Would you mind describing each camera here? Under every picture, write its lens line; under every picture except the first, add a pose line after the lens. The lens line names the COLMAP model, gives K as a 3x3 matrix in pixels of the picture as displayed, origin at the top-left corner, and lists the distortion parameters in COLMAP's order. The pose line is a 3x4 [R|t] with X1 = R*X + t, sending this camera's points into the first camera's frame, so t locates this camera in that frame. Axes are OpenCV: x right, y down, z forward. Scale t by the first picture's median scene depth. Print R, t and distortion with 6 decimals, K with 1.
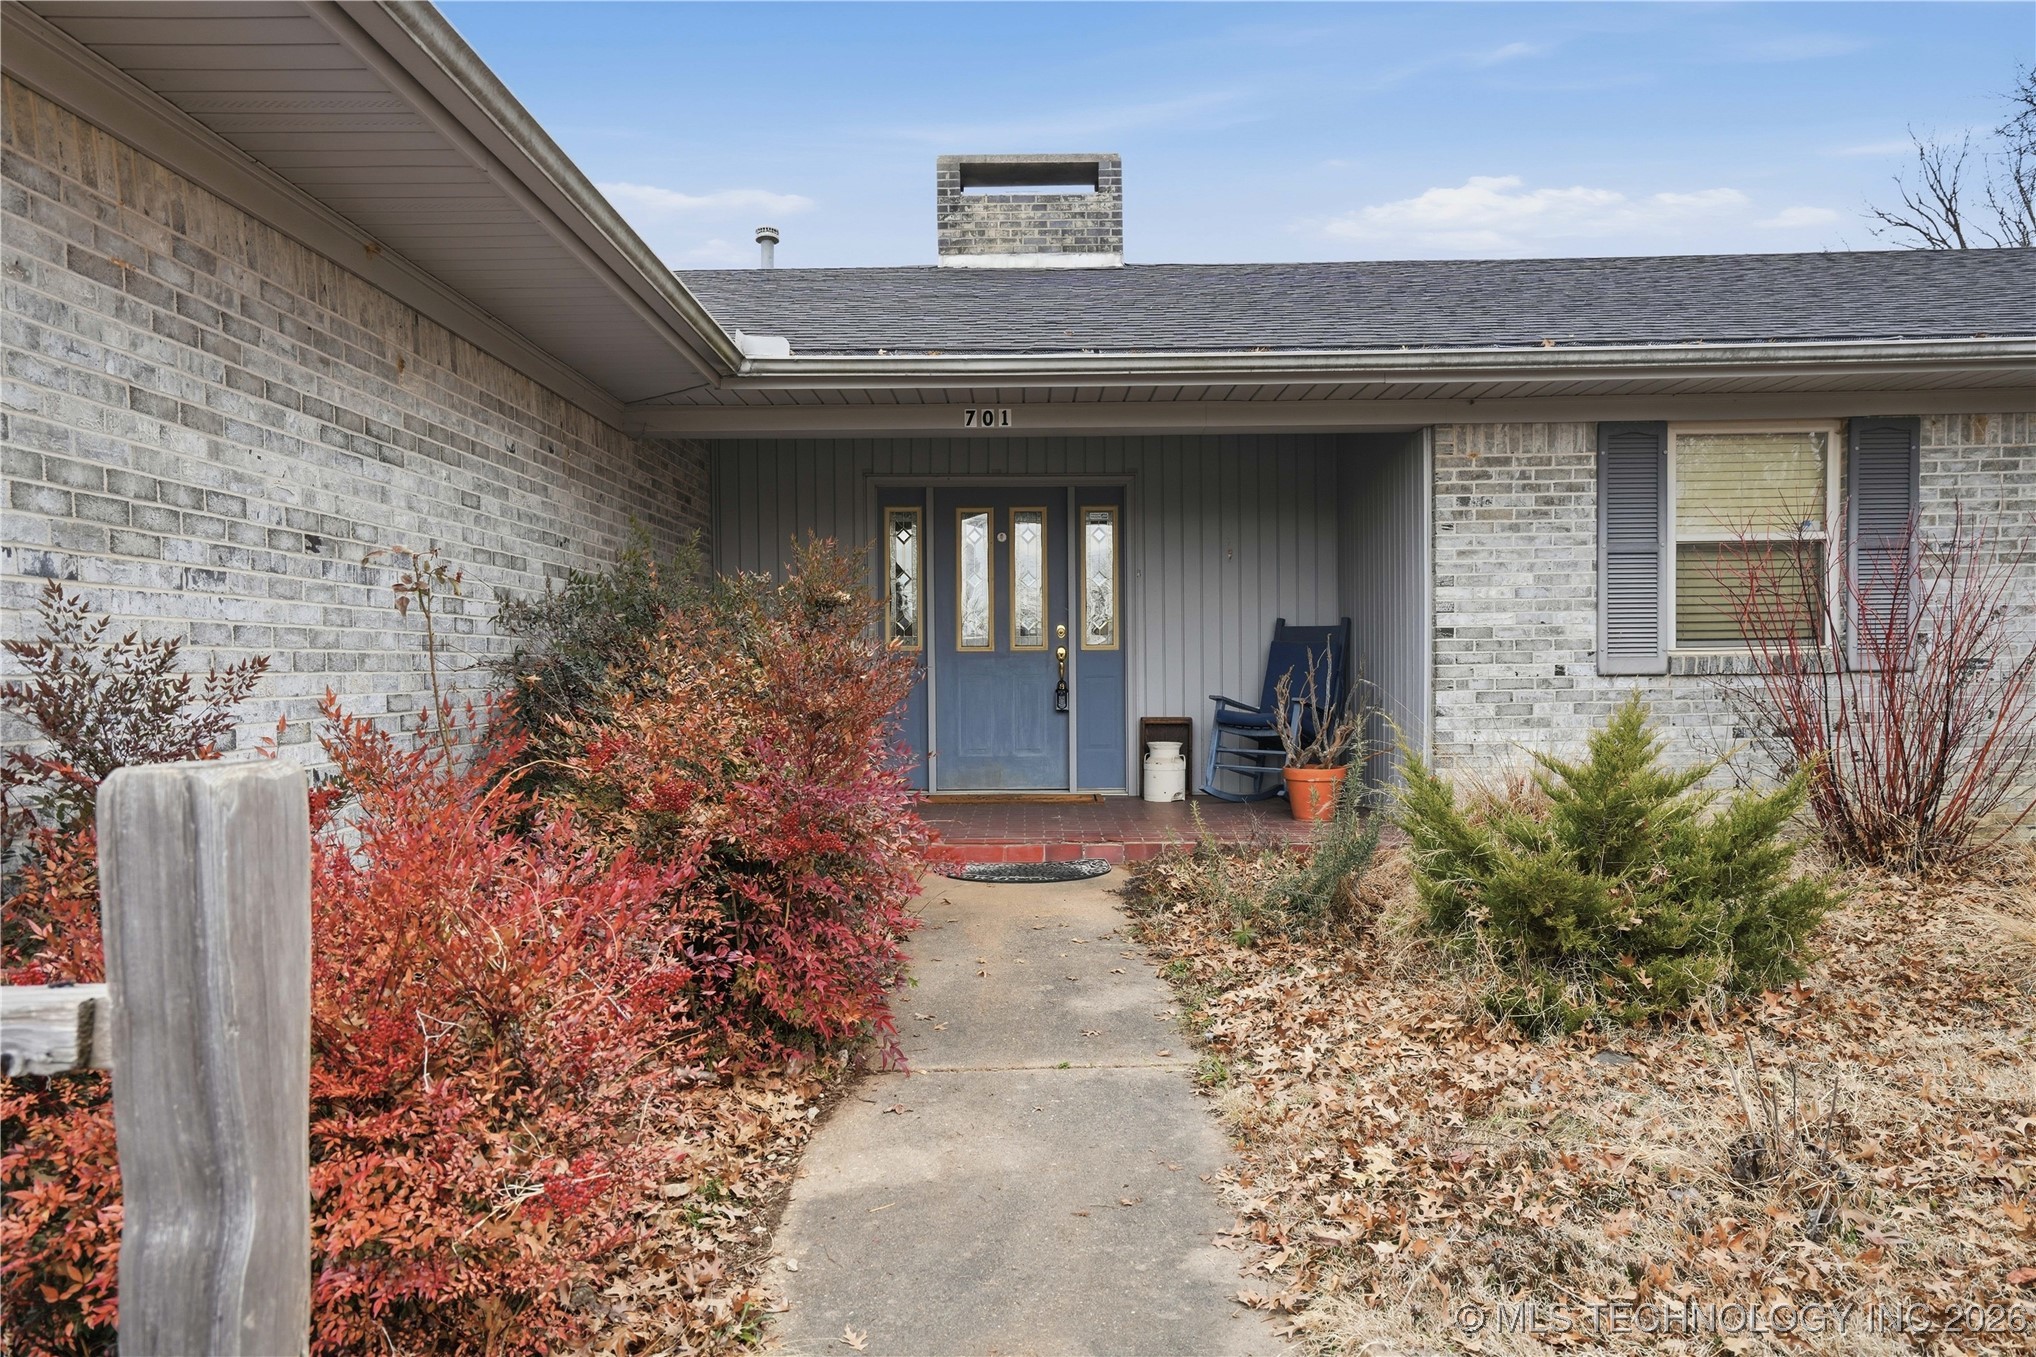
lens RADIAL K [[1494.0, 0, 1022.0], [0, 1494.0, 683.4], [0, 0, 1]] dist [-0.006313, -0.000860]
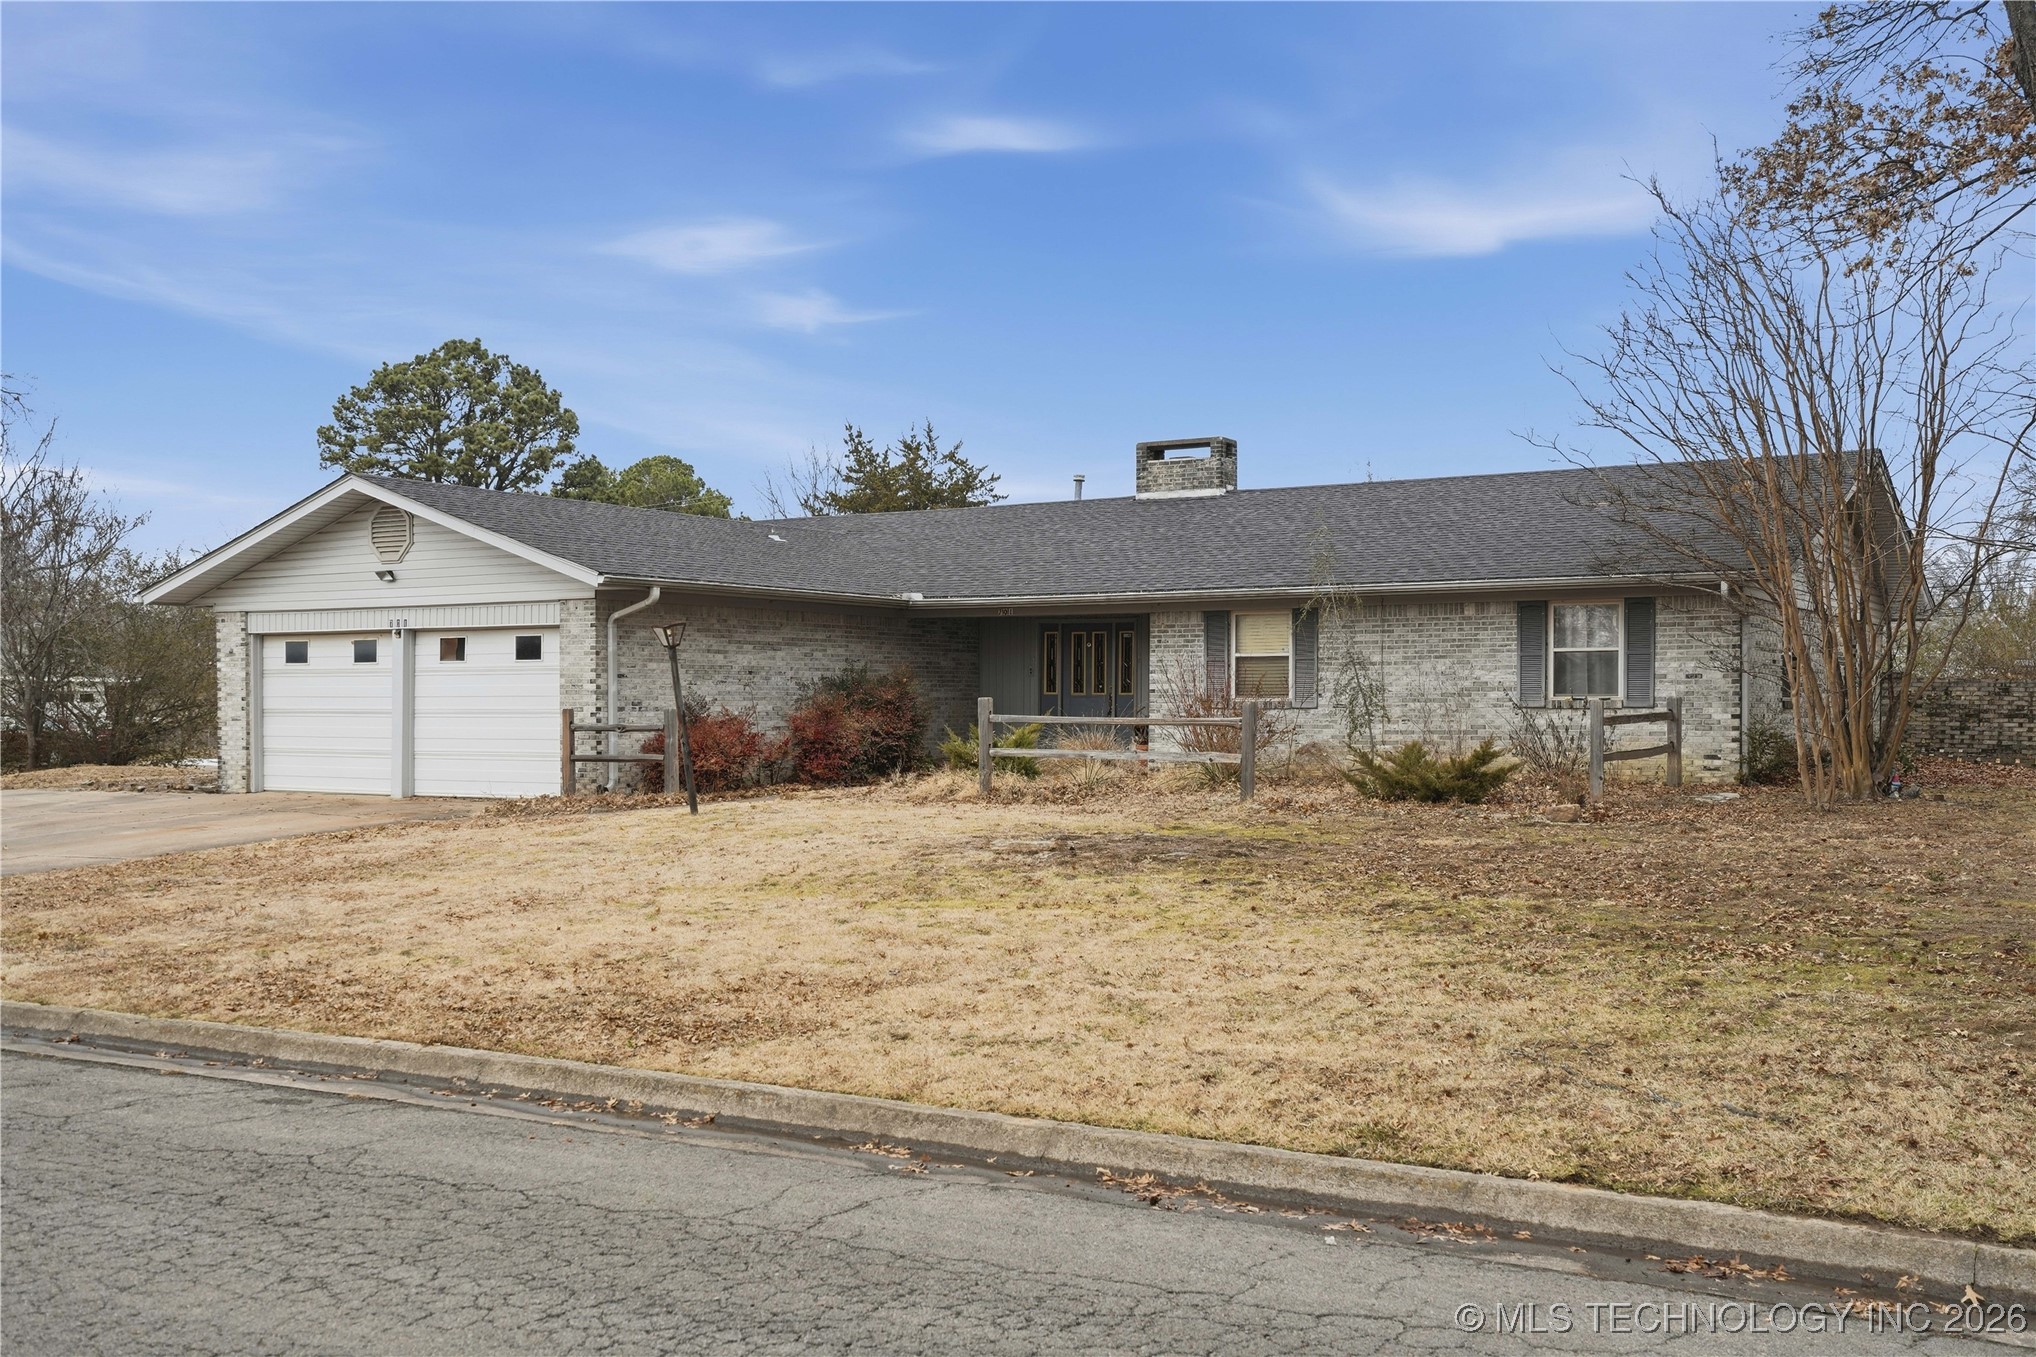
lens RADIAL K [[2090.2, 0, 1018.1], [0, 2090.2, 680.0], [0, 0, 1]] dist [0.005783, 0.000000]
pose [[0.842430, 0.010398, -0.538705, 1.608248], [-0.019874, 0.999733, -0.011783, -0.004572], [0.538438, 0.020633, 0.842412, -1.737179]]
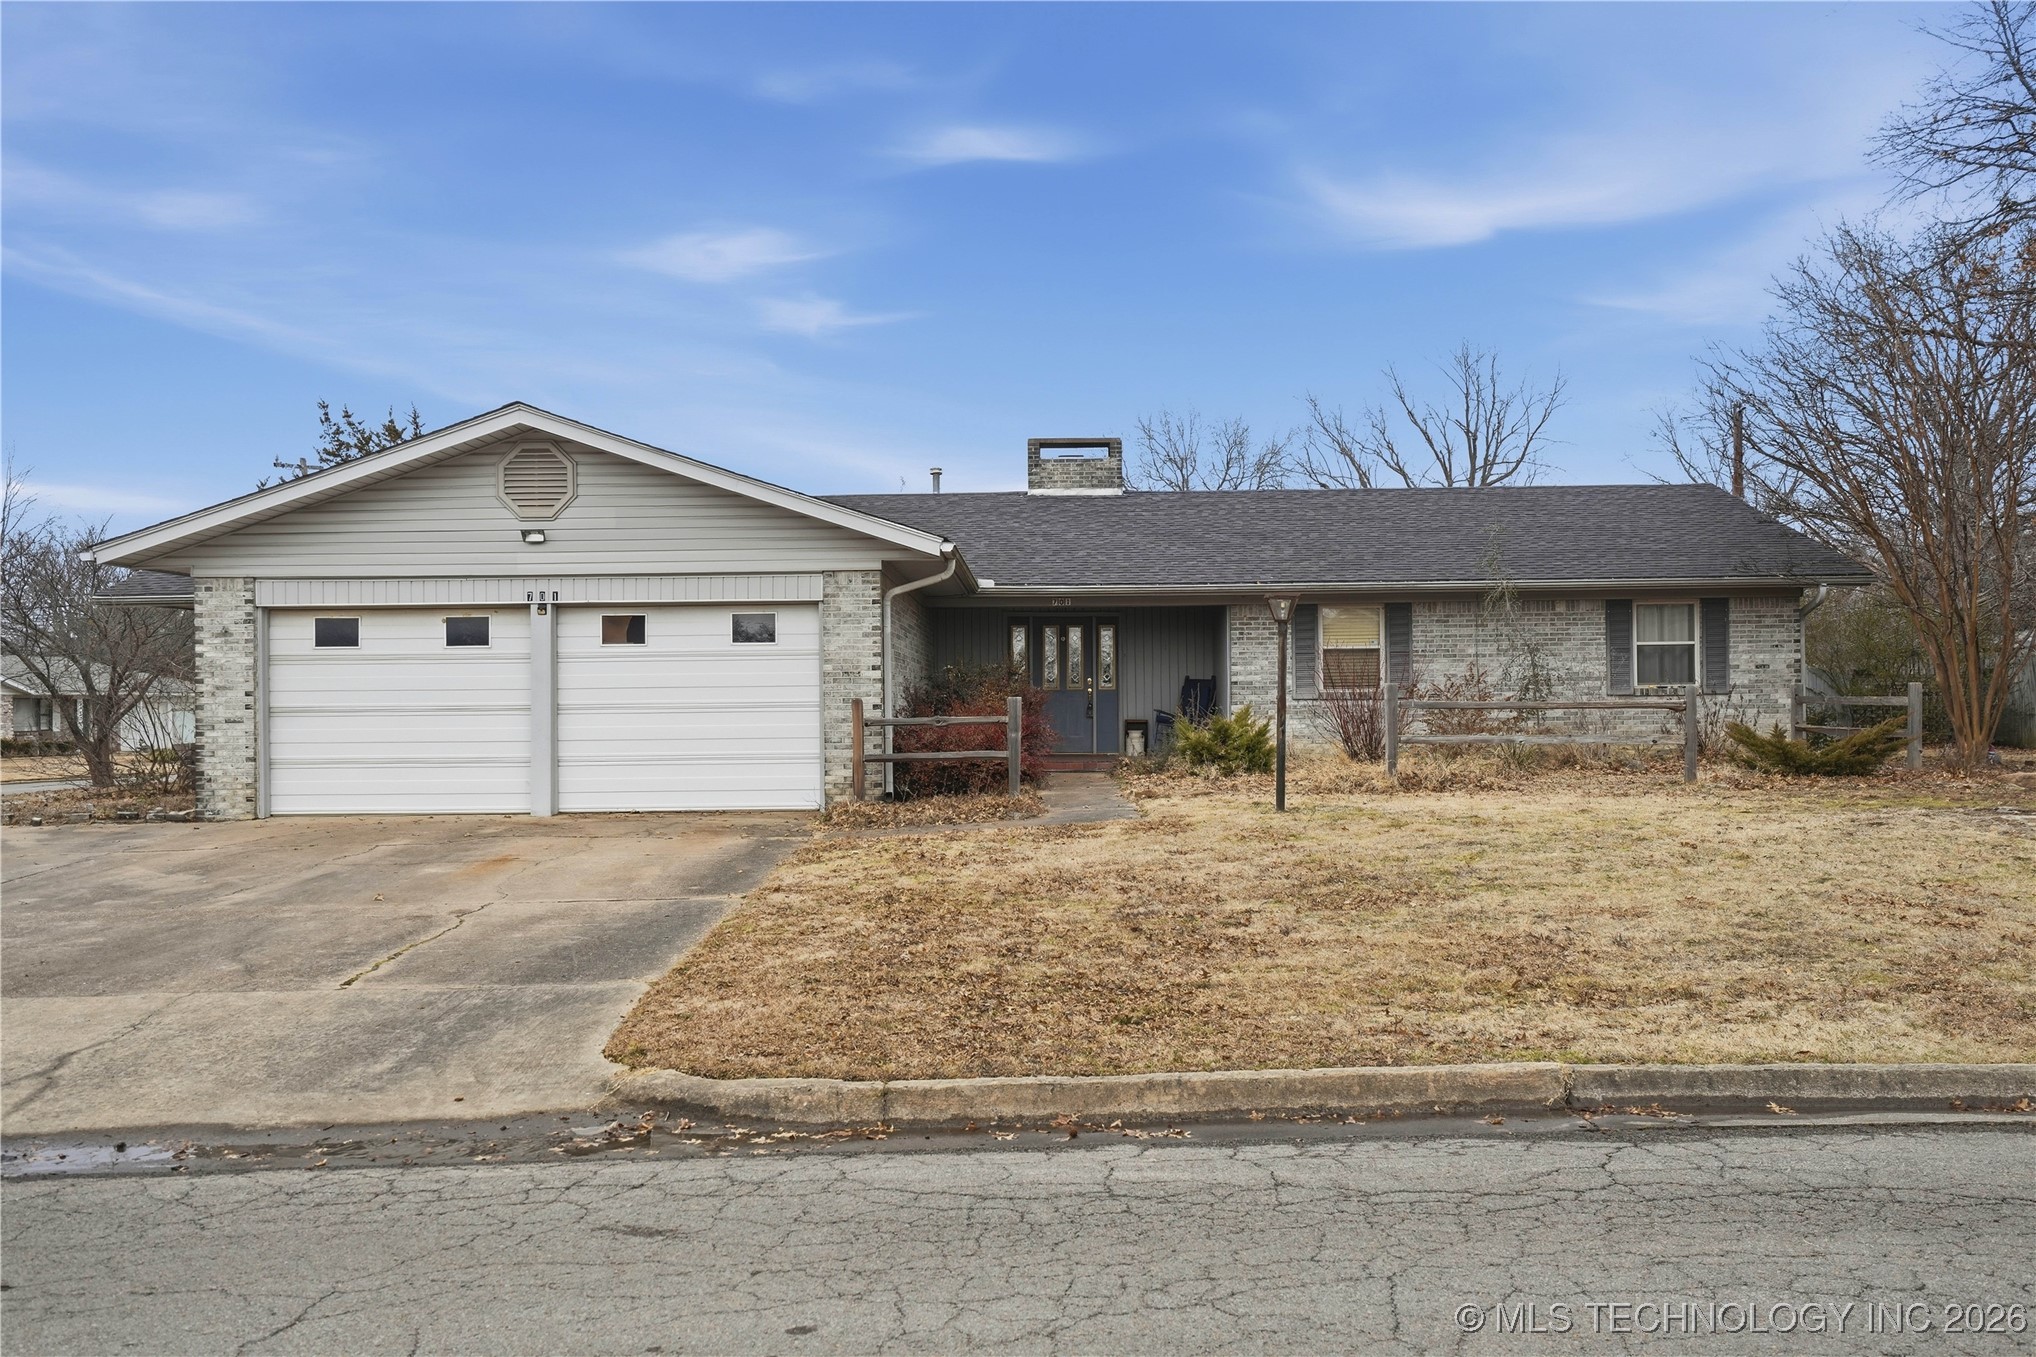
lens RADIAL K [[1856.3, 0, 1018.7], [0, 1856.3, 680.6], [0, 0, 1]] dist [-0.003323, 0.000000]
pose [[0.999863, 0.007116, -0.014958, -0.037772], [-0.007514, 0.999616, -0.026687, 0.040788], [0.014763, 0.026796, 0.999532, -1.789683]]
